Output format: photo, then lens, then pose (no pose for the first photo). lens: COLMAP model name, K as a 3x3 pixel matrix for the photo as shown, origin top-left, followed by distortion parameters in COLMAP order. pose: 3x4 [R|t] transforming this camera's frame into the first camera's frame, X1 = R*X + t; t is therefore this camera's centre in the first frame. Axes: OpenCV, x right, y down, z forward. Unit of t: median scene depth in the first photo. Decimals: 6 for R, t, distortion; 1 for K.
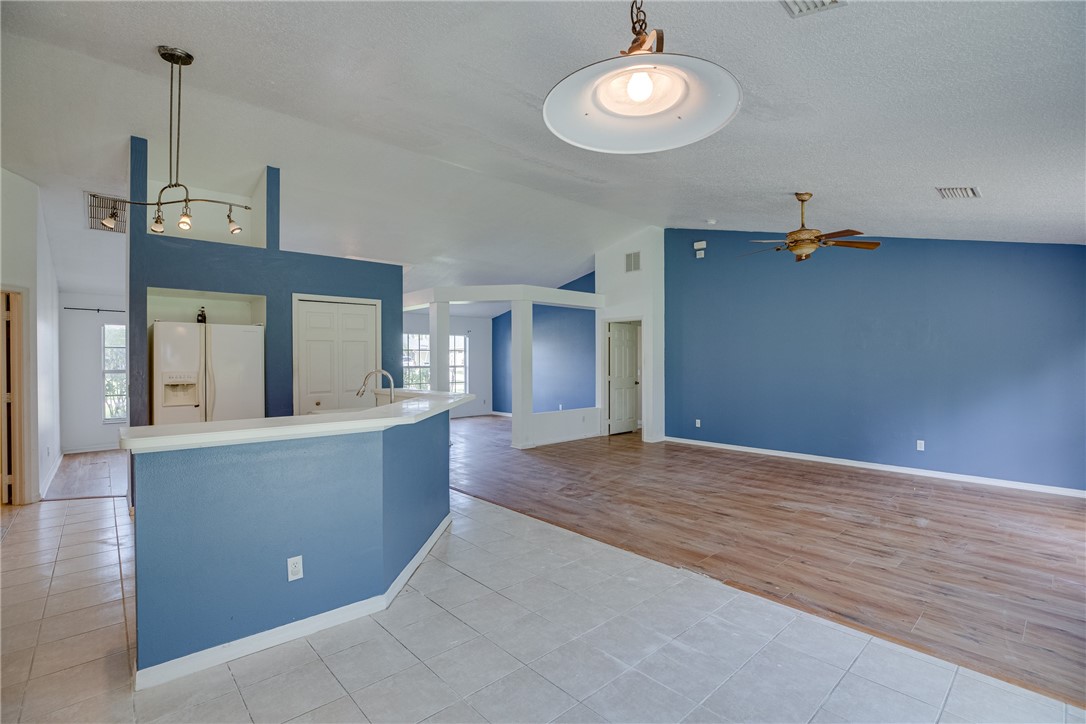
lens RADIAL K [[499.3, 0, 542.4], [0, 499.3, 360.3], [0, 0, 1]] dist [-0.035417, 0.005280]
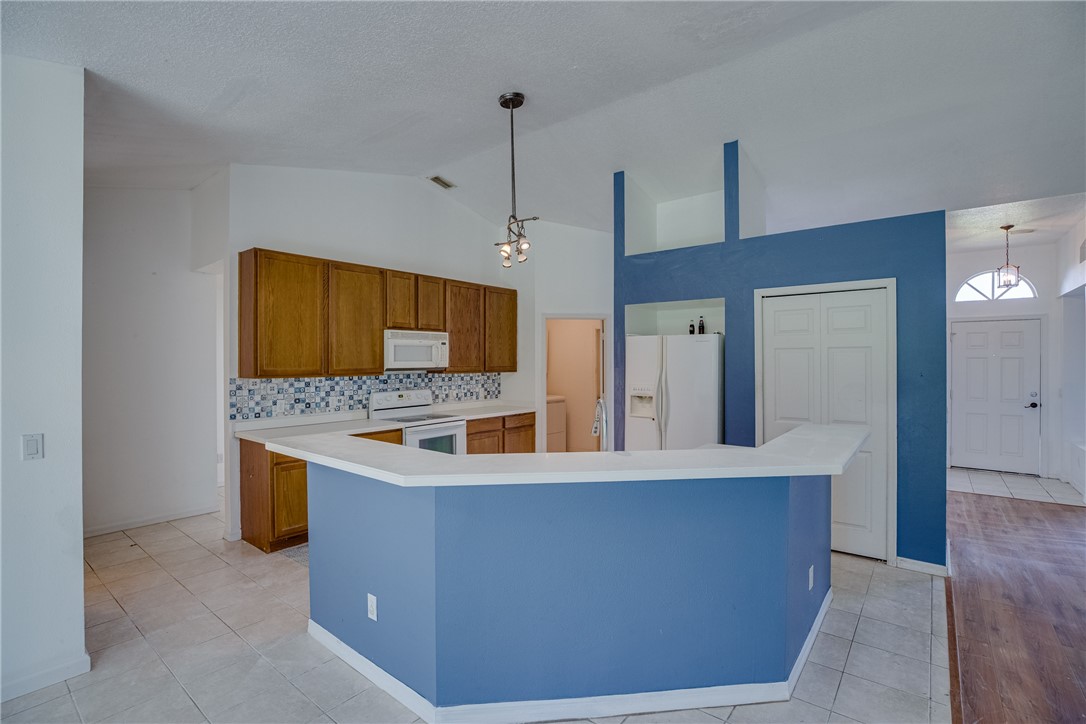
lens RADIAL K [[499.3, 0, 545.2], [0, 499.3, 360.8], [0, 0, 1]] dist [-0.035417, 0.005280]
pose [[0.154979, 0.002757, -0.987914, 0.267901], [0.002195, 0.999993, 0.003135, -0.030100], [0.987915, -0.002655, 0.154971, 0.652097]]
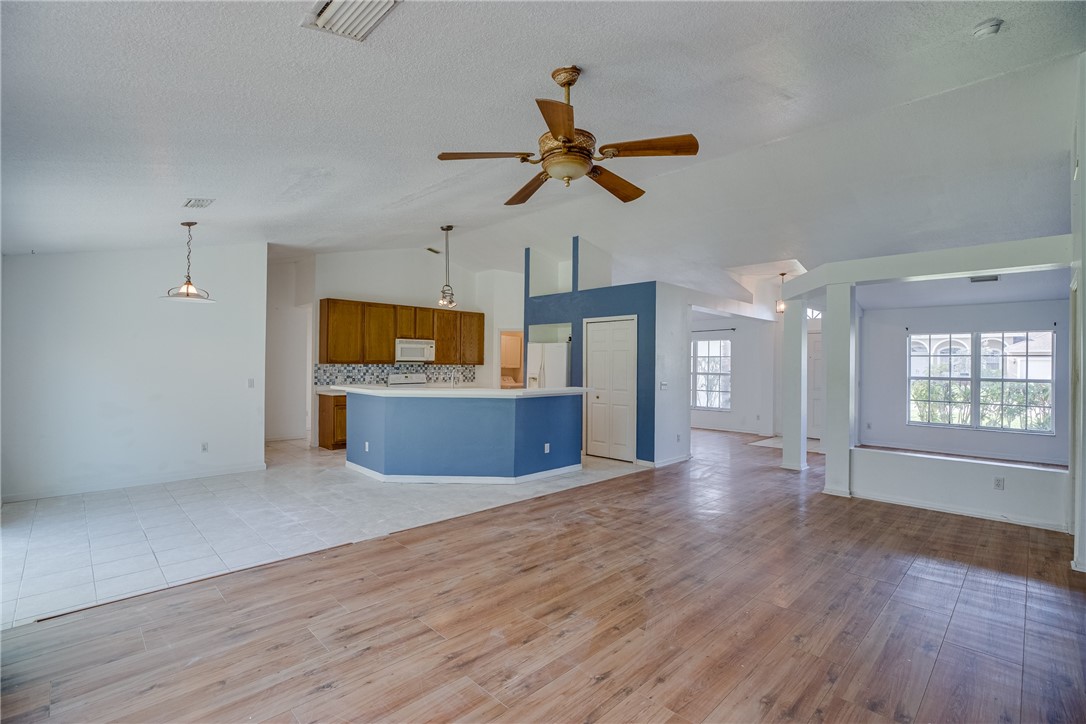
lens RADIAL K [[499.3, 0, 544.4], [0, 499.3, 361.8], [0, 0, 1]] dist [-0.035417, 0.005280]
pose [[0.036751, -0.000671, -0.999324, 1.130217], [-0.009324, 0.999956, -0.001014, -0.008303], [0.999281, 0.009354, 0.036743, 0.993308]]
